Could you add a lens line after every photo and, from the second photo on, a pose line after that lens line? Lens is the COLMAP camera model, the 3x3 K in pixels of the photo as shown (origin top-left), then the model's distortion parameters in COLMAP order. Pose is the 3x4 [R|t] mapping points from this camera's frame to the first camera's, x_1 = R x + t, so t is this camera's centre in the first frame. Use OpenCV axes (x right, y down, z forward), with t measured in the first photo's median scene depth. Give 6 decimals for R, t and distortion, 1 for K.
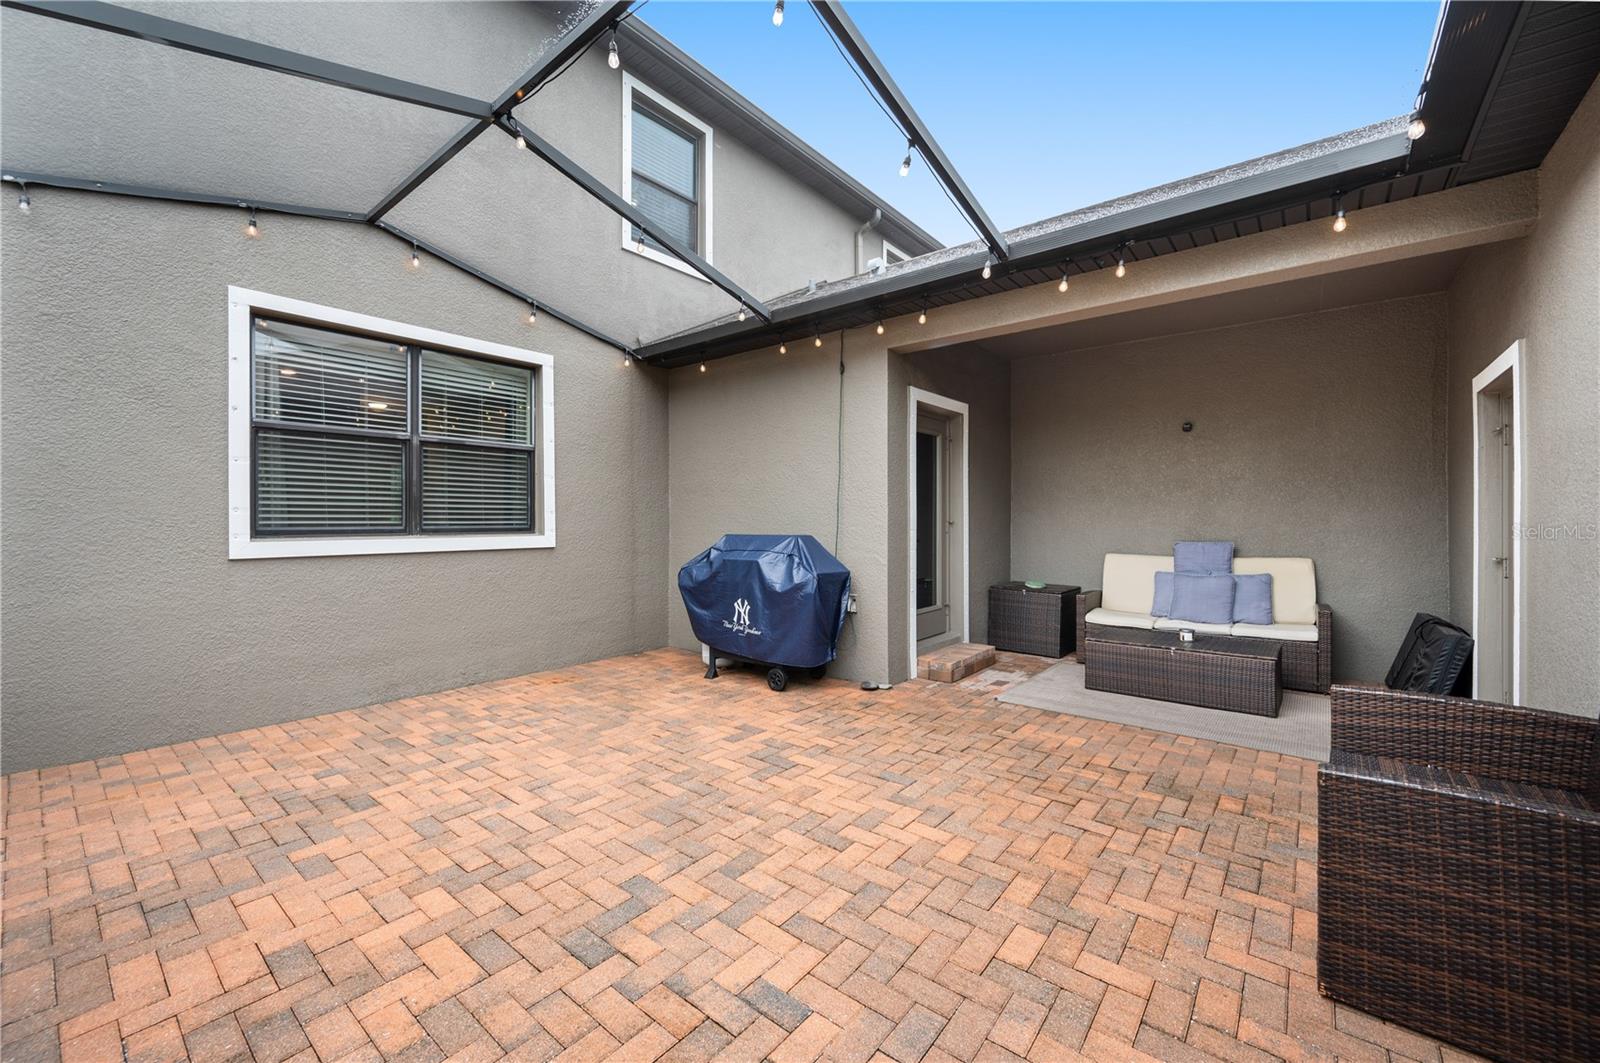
lens RADIAL K [[637.1, 0, 803.3], [0, 637.1, 529.3], [0, 0, 1]] dist [-0.000585, -0.000580]
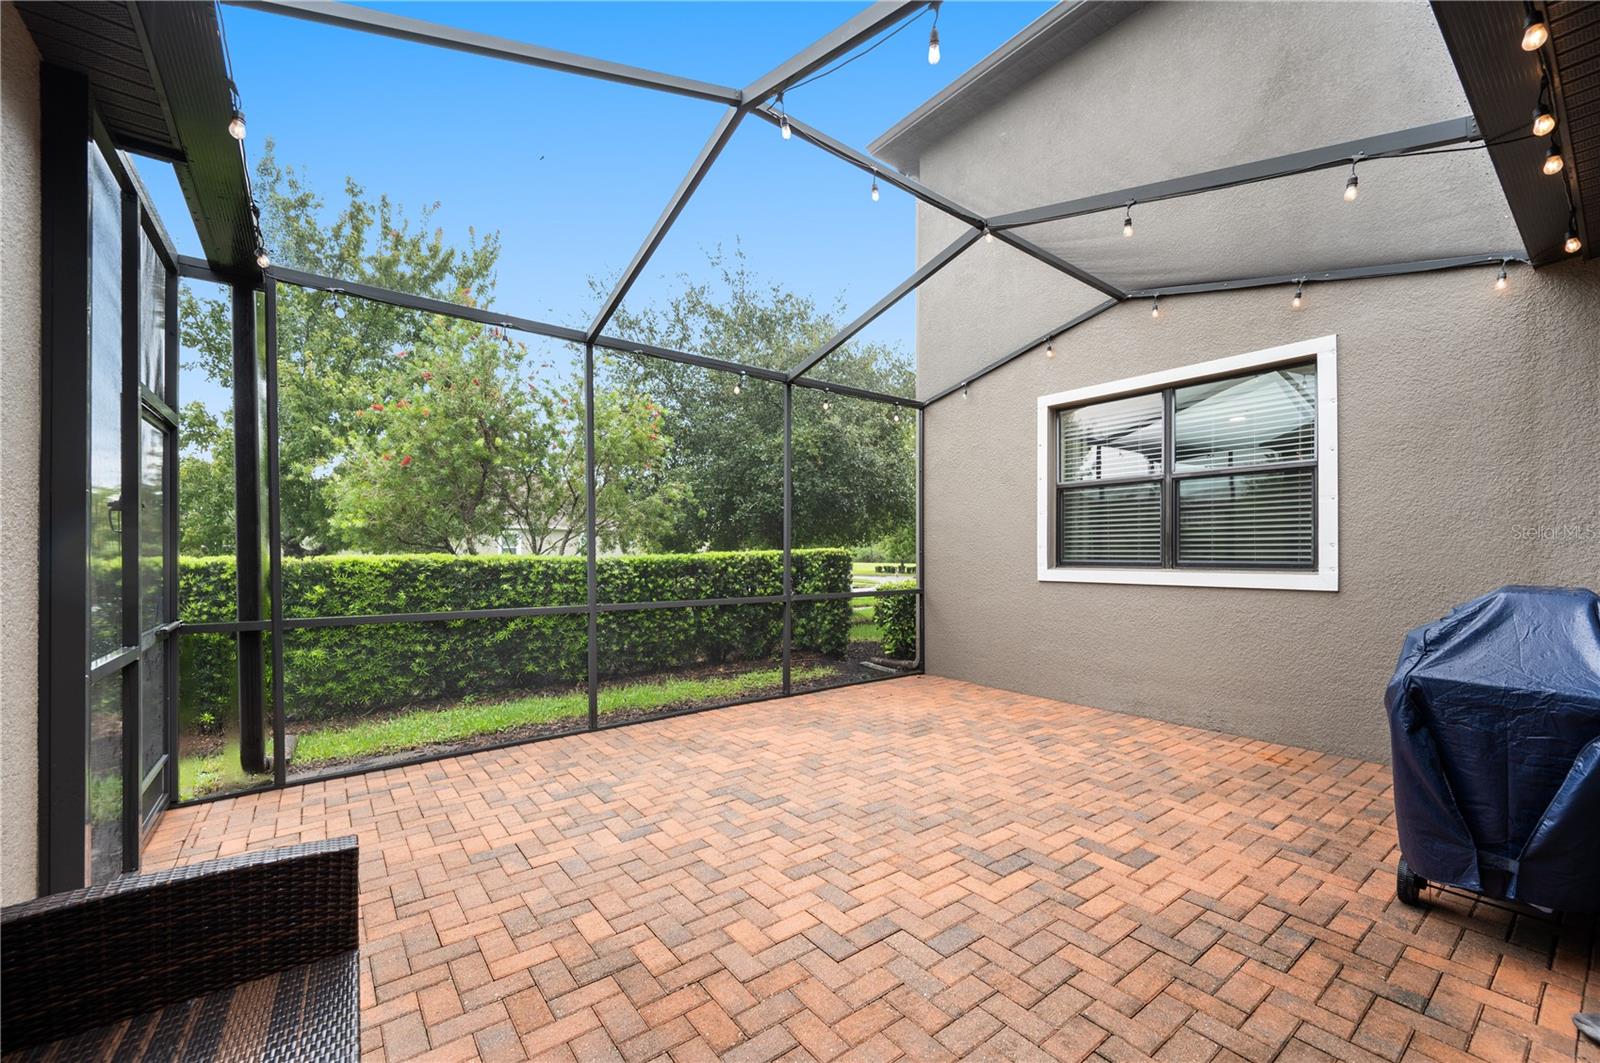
lens RADIAL K [[637.1, 0, 799.1], [0, 637.1, 557.4], [0, 0, 1]] dist [-0.000585, -0.000580]
pose [[-0.236429, 0.008042, -0.971615, 0.776325], [-0.012158, 0.999863, 0.011234, -0.019975], [0.971573, 0.014469, -0.236299, 0.918414]]
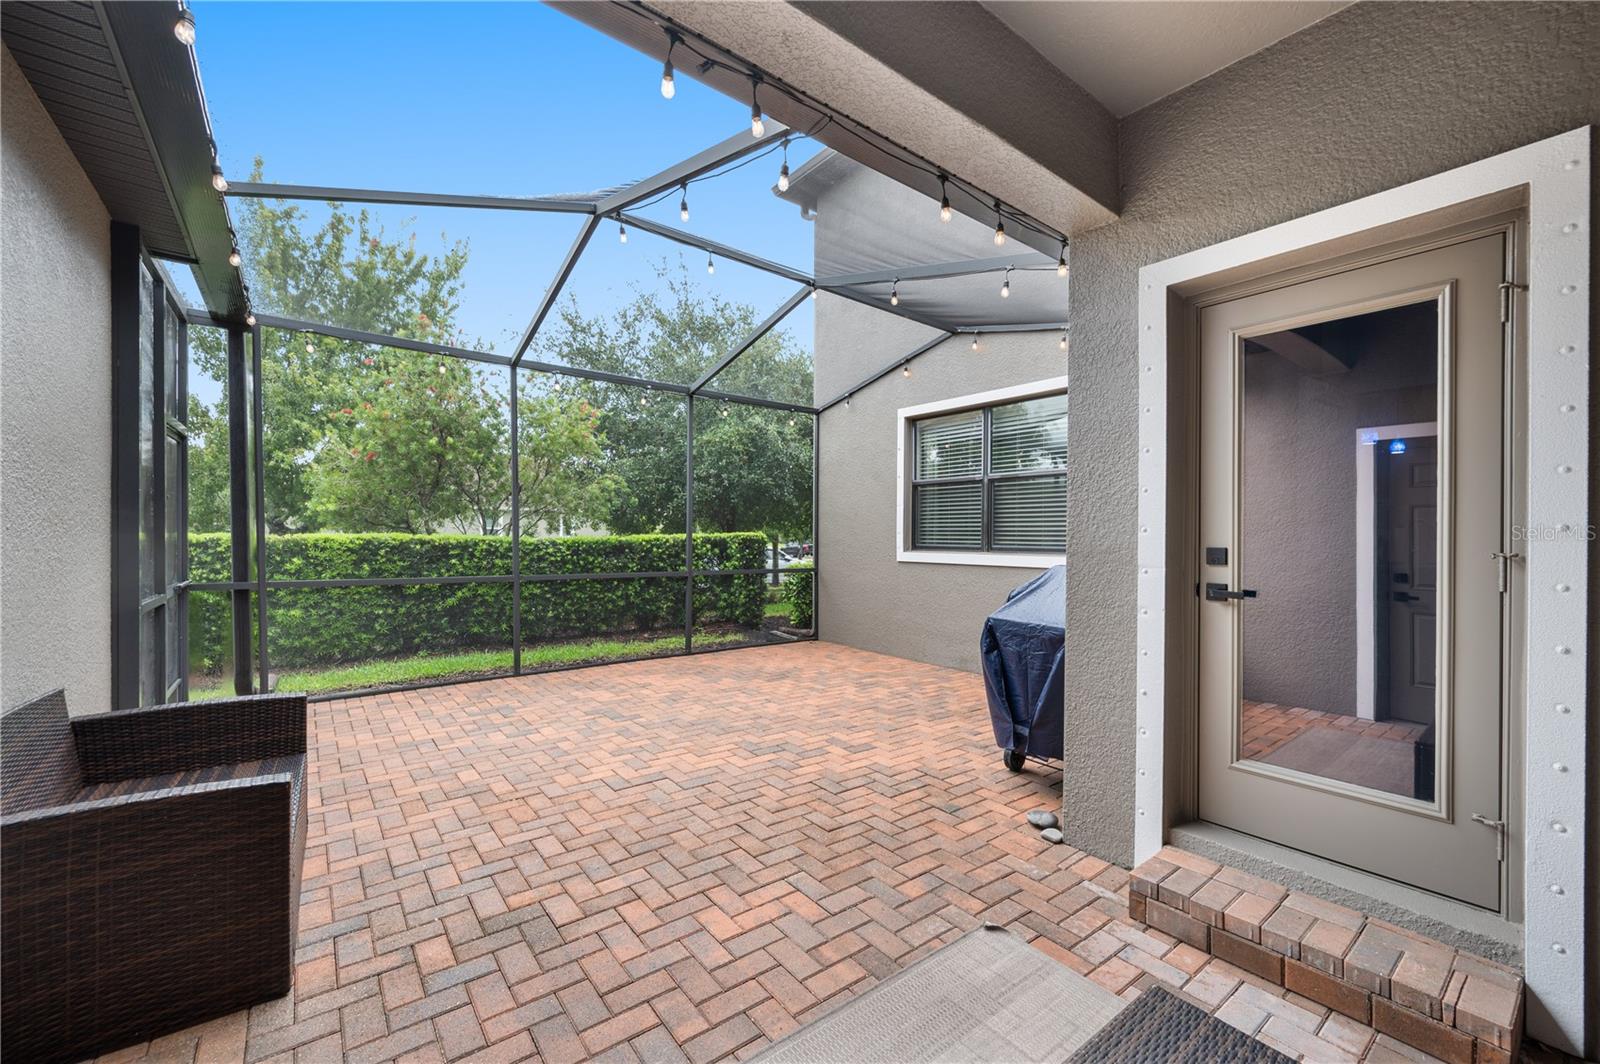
lens RADIAL K [[637.1, 0, 795.9], [0, 637.1, 550.2], [0, 0, 1]] dist [-0.000585, -0.000580]
pose [[-0.227948, 0.018470, -0.973498, 1.048633], [-0.023431, 0.999426, 0.024448, -0.024314], [0.973391, 0.028383, -0.227384, 1.285417]]
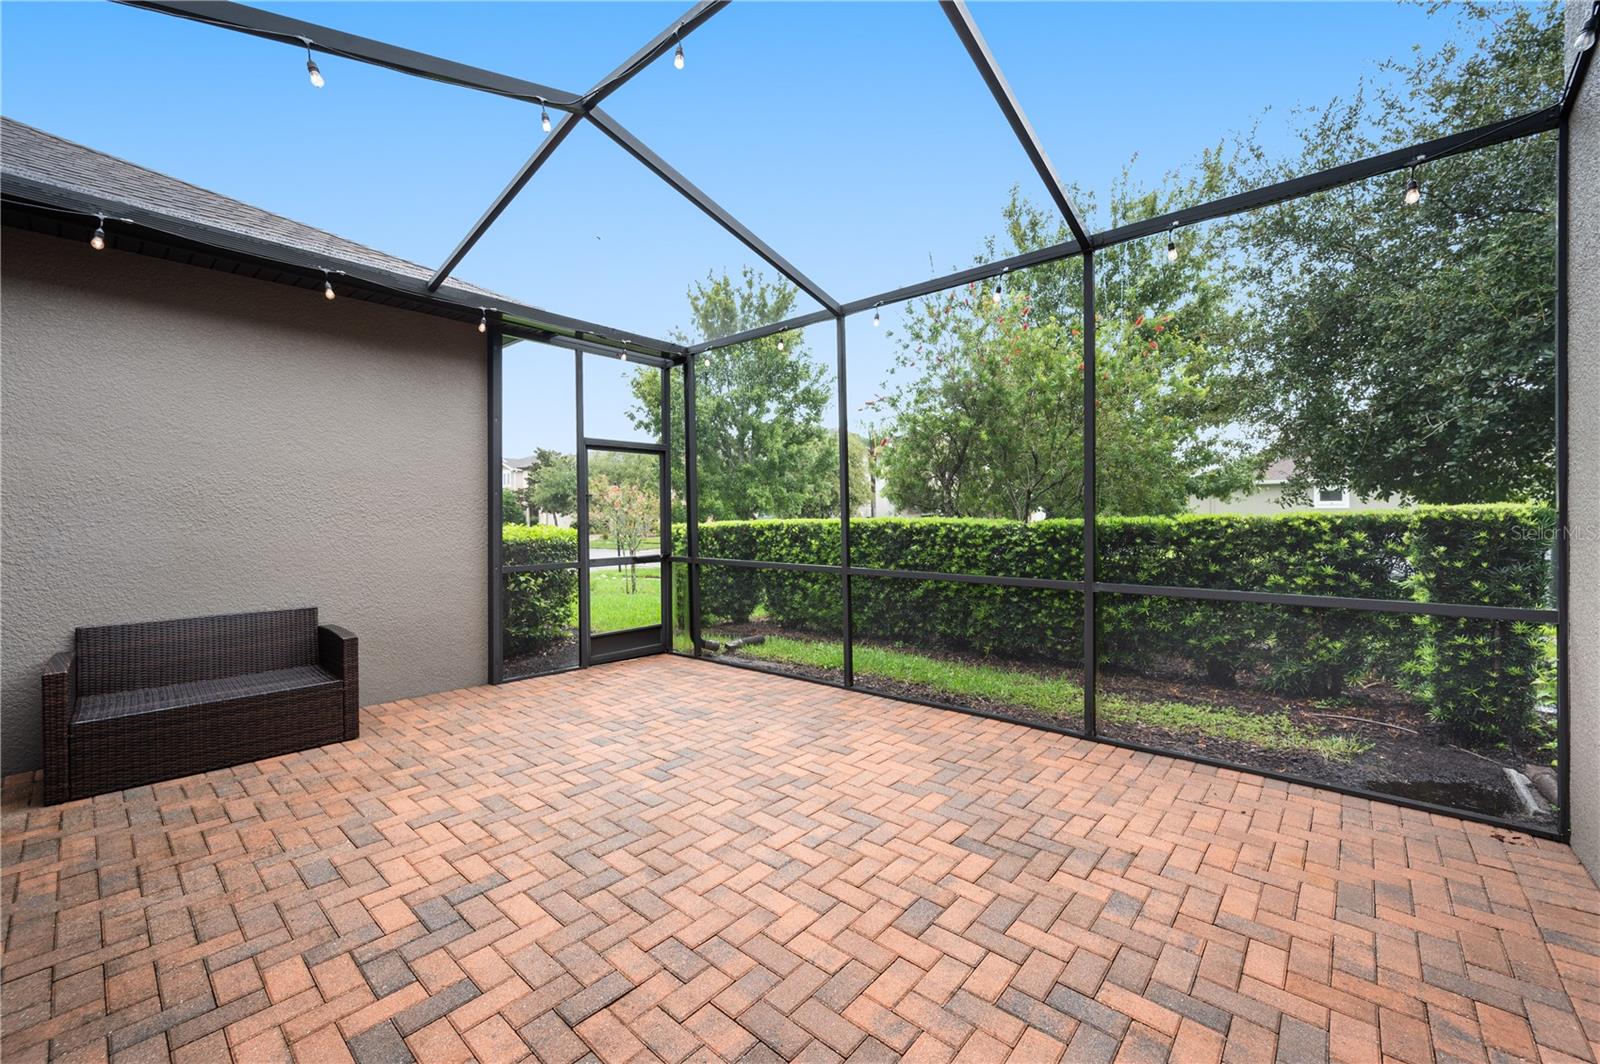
lens RADIAL K [[637.1, 0, 811.8], [0, 637.1, 526.1], [0, 0, 1]] dist [-0.000585, -0.000580]
pose [[-0.999656, 0.005706, 0.025605, -0.419185], [0.006441, 0.999566, 0.028733, -0.030156], [-0.025430, 0.028888, -0.999259, 1.587307]]
